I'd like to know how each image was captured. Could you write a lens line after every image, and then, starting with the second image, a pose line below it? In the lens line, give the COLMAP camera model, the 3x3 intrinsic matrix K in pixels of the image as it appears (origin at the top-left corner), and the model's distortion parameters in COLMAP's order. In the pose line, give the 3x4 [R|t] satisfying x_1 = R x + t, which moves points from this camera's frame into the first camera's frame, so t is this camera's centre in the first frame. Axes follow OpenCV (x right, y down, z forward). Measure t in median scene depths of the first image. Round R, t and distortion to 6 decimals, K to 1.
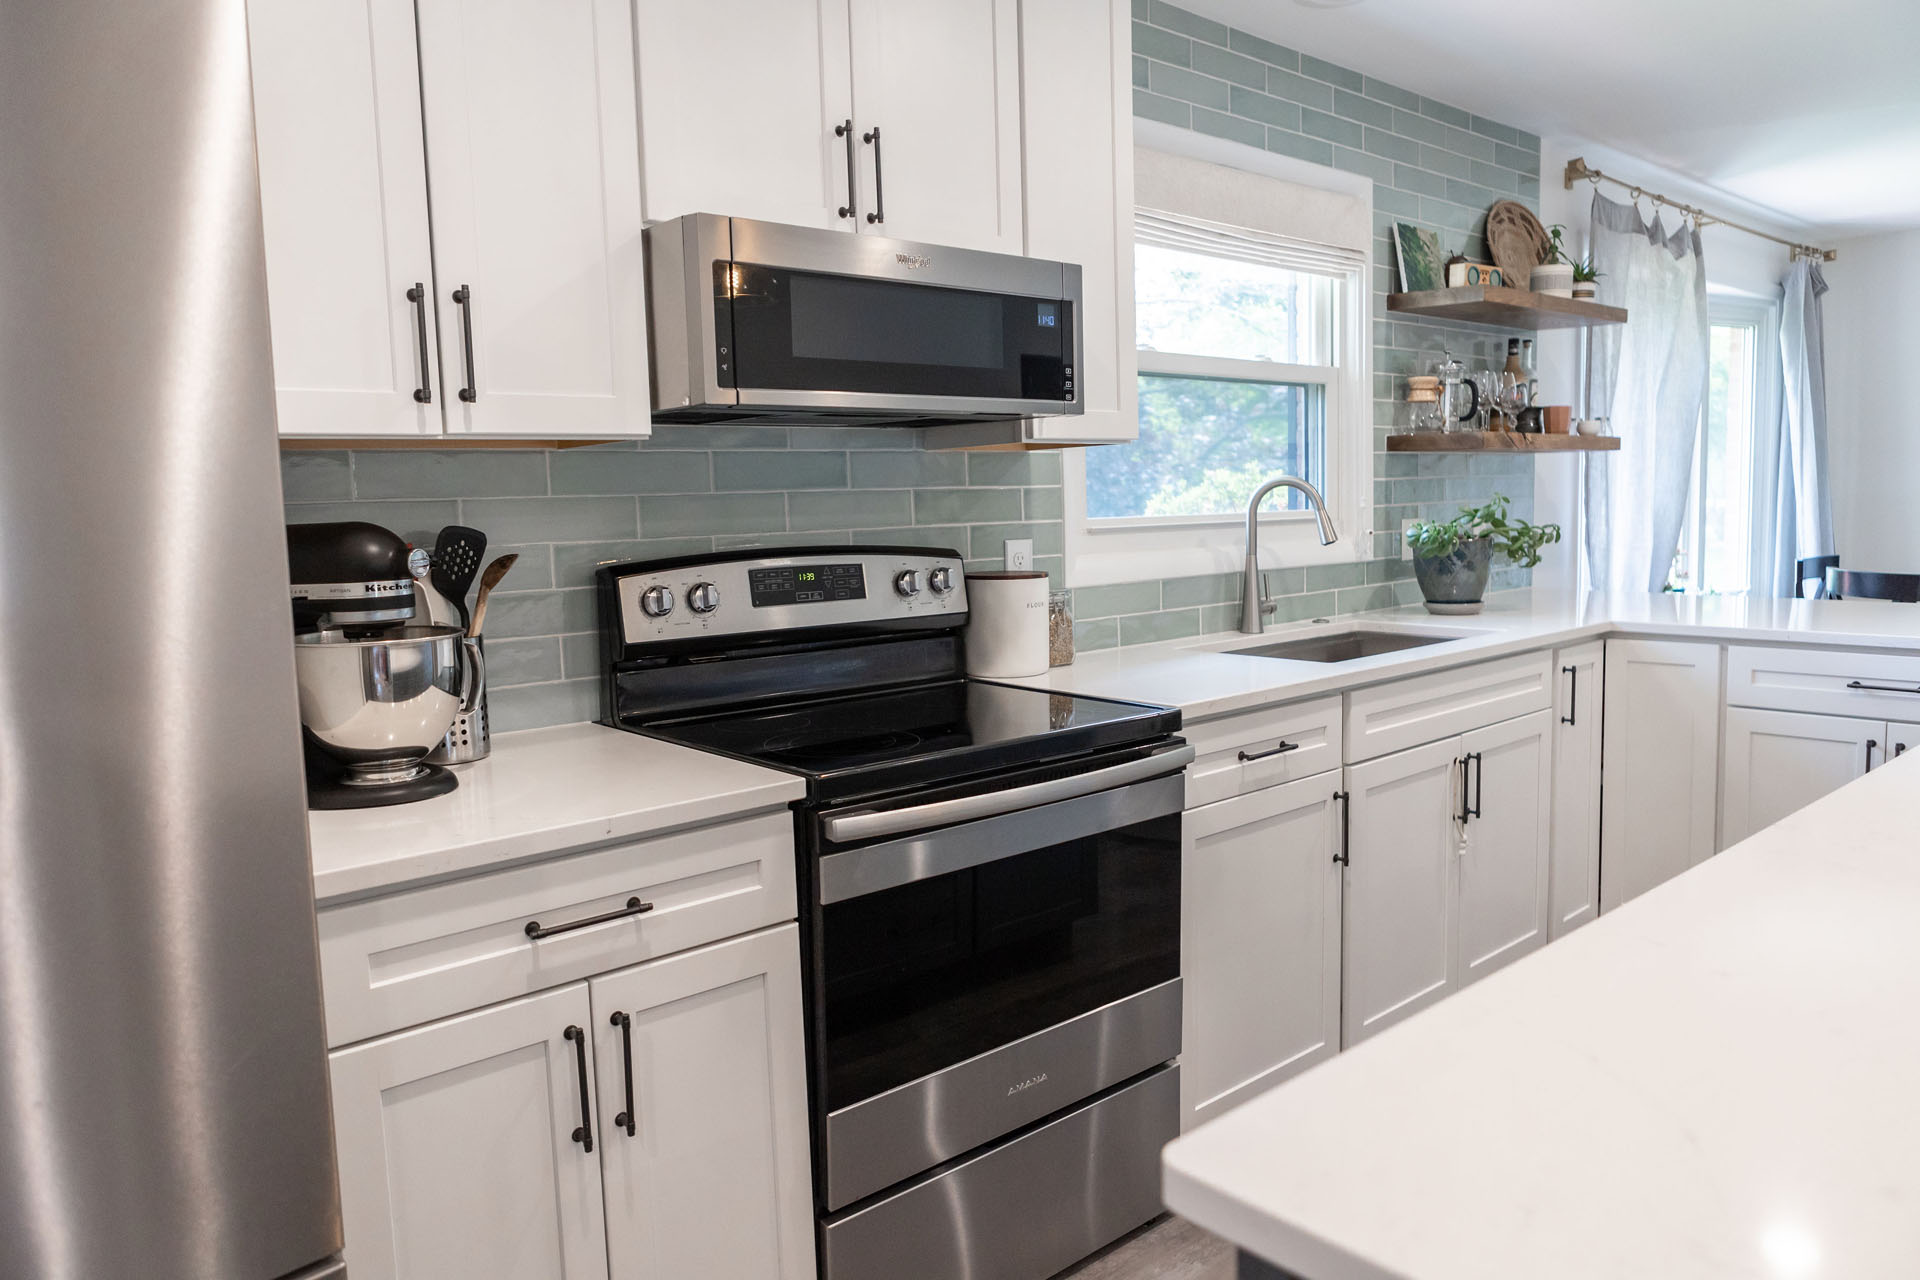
lens RADIAL K [[1294.8, 0, 968.2], [0, 1294.8, 636.4], [0, 0, 1]] dist [-0.030412, 0.021426]
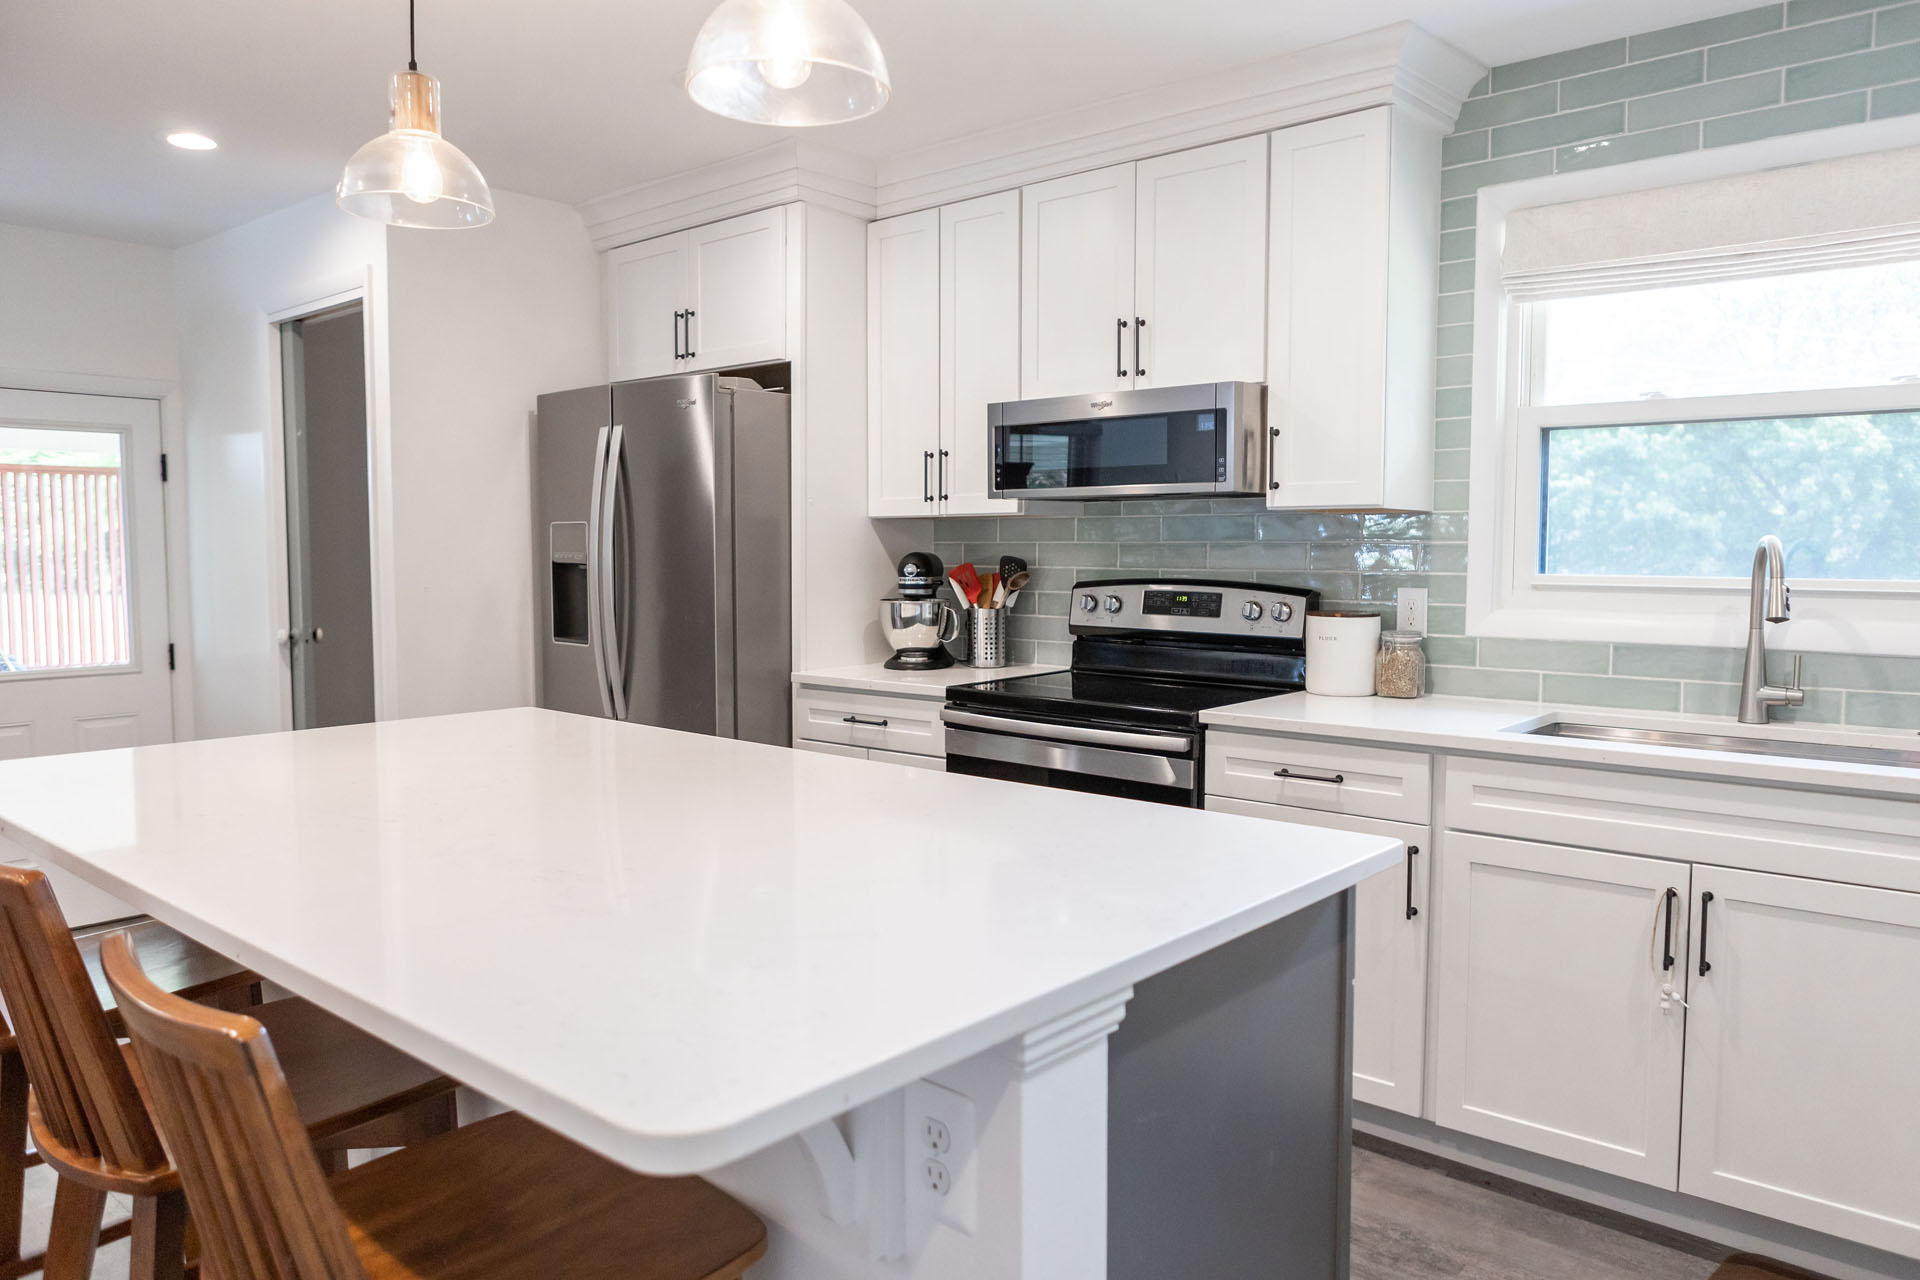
lens RADIAL K [[1314.3, 0, 967.4], [0, 1314.3, 635.8], [0, 0, 1]] dist [-0.030591, 0.022971]
pose [[0.138042, 0.093832, -0.985972, 1.191082], [-0.109843, 0.990811, 0.078914, -0.084366], [0.984316, 0.097409, 0.147081, 0.459488]]
